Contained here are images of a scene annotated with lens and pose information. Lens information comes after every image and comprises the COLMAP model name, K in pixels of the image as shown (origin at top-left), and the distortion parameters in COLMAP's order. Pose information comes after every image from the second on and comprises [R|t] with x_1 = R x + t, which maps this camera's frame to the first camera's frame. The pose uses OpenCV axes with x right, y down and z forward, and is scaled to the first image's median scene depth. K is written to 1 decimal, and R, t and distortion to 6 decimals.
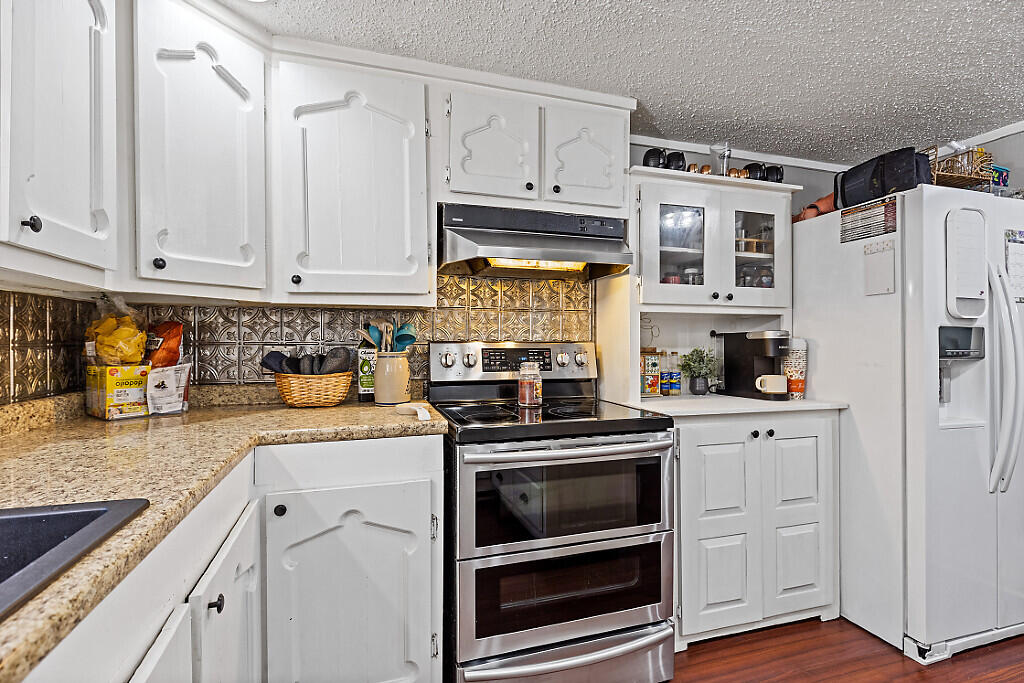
lens RADIAL K [[469.7, 0, 508.1], [0, 469.7, 342.4], [0, 0, 1]] dist [-0.002871, 0.000063]
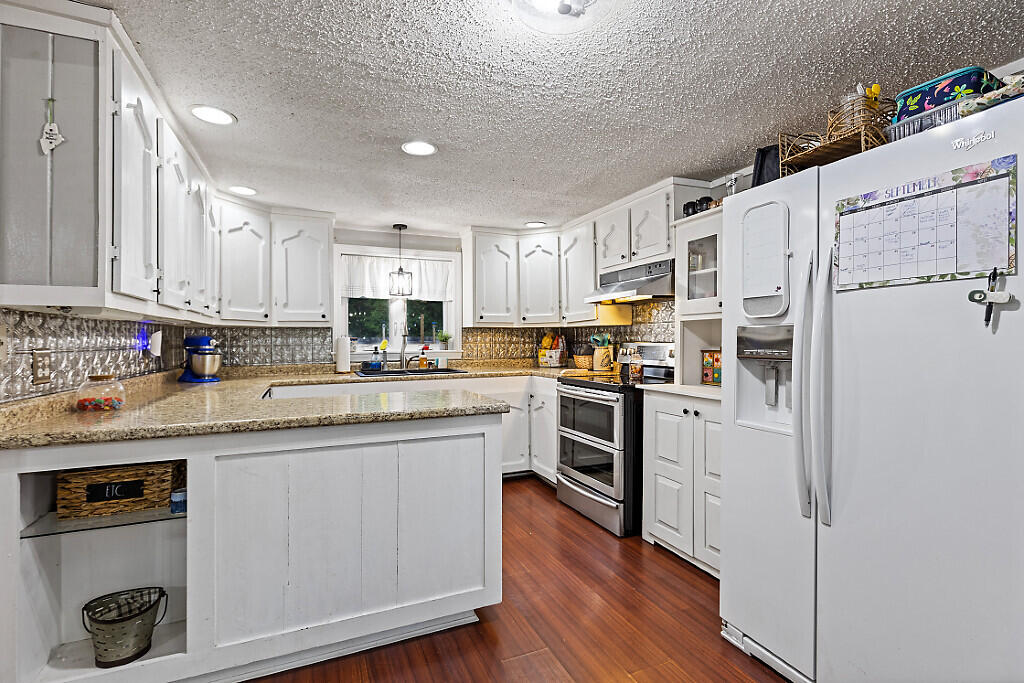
lens RADIAL K [[469.7, 0, 510.5], [0, 469.7, 341.9], [0, 0, 1]] dist [-0.002871, 0.000063]
pose [[0.113722, -0.000836, -0.993512, 1.858385], [-0.005018, 0.999986, -0.001415, 0.003308], [0.993500, 0.005146, 0.113717, 0.367658]]
